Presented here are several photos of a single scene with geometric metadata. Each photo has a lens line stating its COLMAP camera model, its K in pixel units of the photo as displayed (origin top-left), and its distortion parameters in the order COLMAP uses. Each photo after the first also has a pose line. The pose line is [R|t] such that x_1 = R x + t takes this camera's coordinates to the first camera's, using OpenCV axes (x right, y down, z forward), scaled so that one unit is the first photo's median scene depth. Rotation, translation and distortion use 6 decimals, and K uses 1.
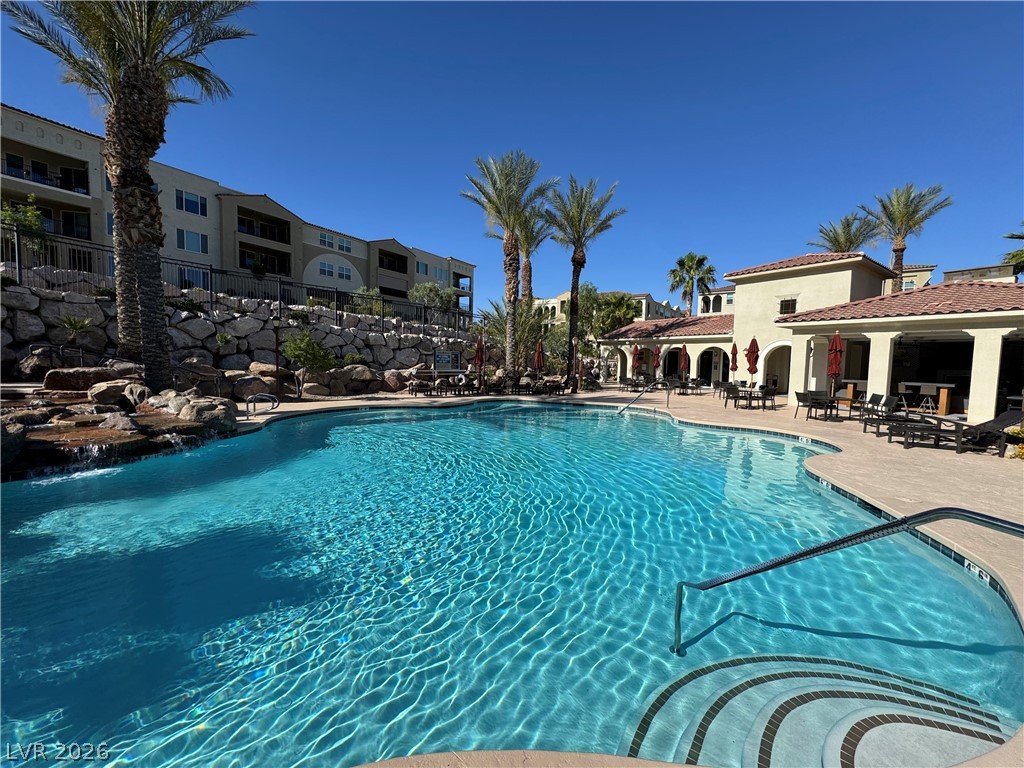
lens RADIAL K [[409.1, 0, 512.6], [0, 409.1, 384.3], [0, 0, 1]] dist [-0.000859, -0.000226]
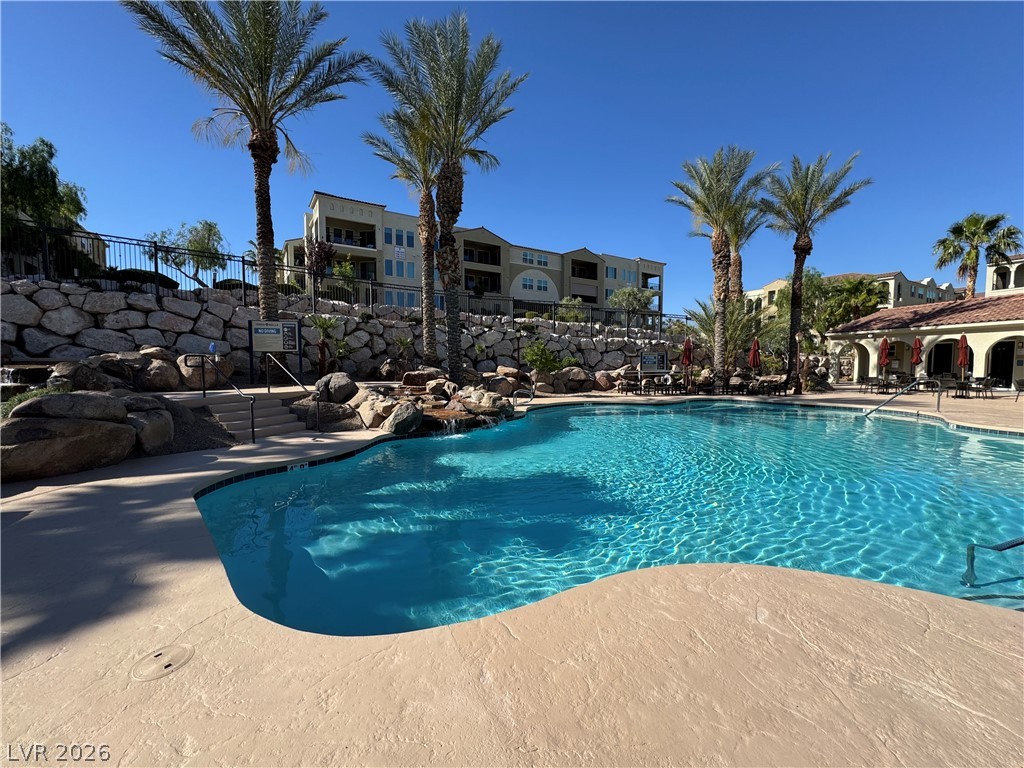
lens RADIAL K [[408.1, 0, 512.4], [0, 408.1, 385.0], [0, 0, 1]] dist [-0.000069, 0.000031]
pose [[0.907183, 0.001644, -0.420733, -0.046795], [-0.003318, 0.999989, -0.003246, 0.006407], [0.420723, 0.004341, 0.907179, -0.098898]]
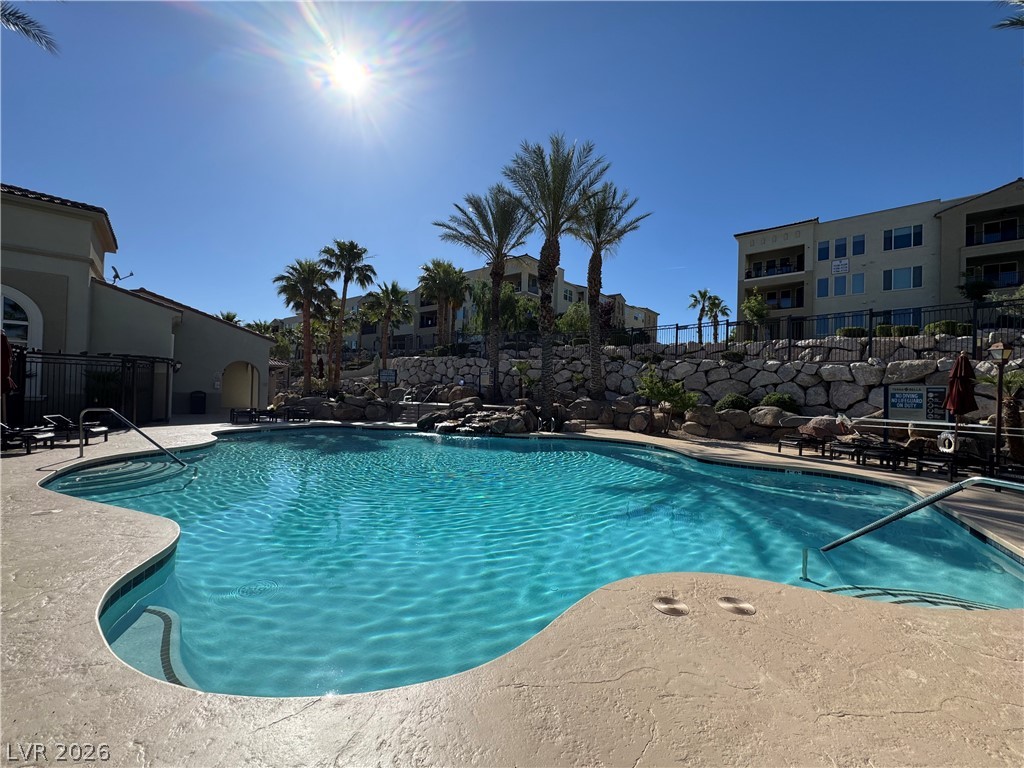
lens RADIAL K [[409.1, 0, 512.6], [0, 409.1, 384.3], [0, 0, 1]] dist [-0.000859, -0.000226]
pose [[-0.144663, -0.040427, -0.988655, 0.444947], [-0.087450, 0.995778, -0.027922, -0.022104], [0.985609, 0.082419, -0.147587, 0.550618]]
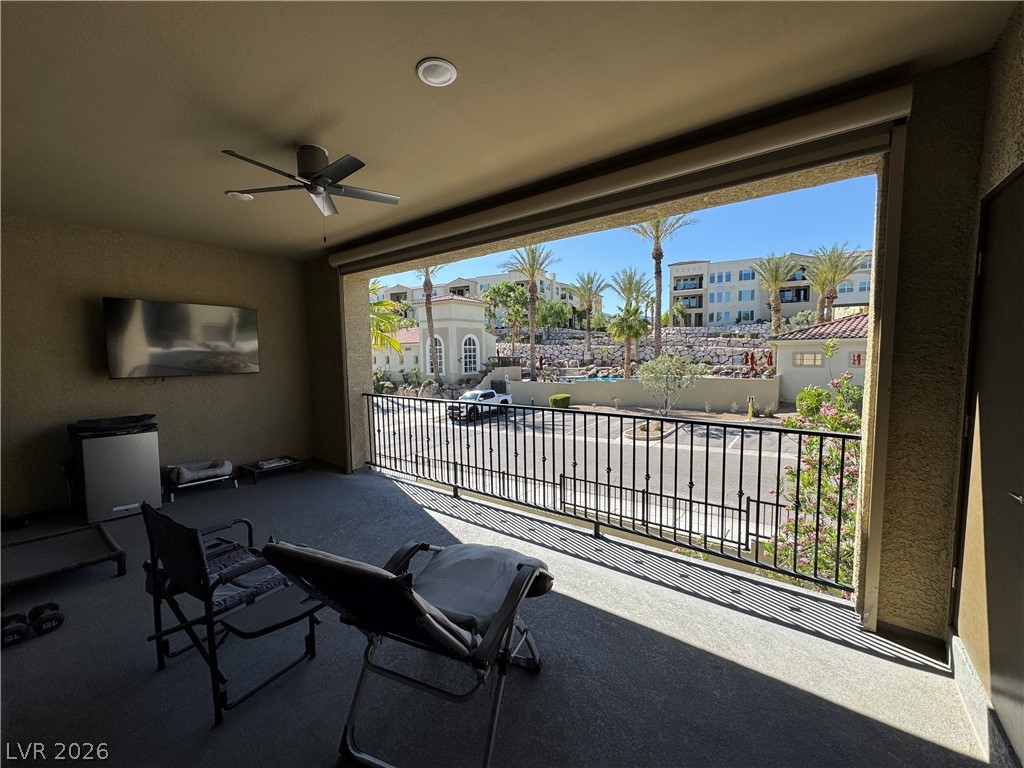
lens RADIAL K [[409.1, 0, 512.6], [0, 409.1, 384.3], [0, 0, 1]] dist [-0.000859, -0.000226]
pose [[0.070778, 0.053538, -0.996054, 1.890655], [-0.037777, 0.997986, 0.050958, -0.002610], [0.996776, 0.034021, 0.072658, -0.333982]]
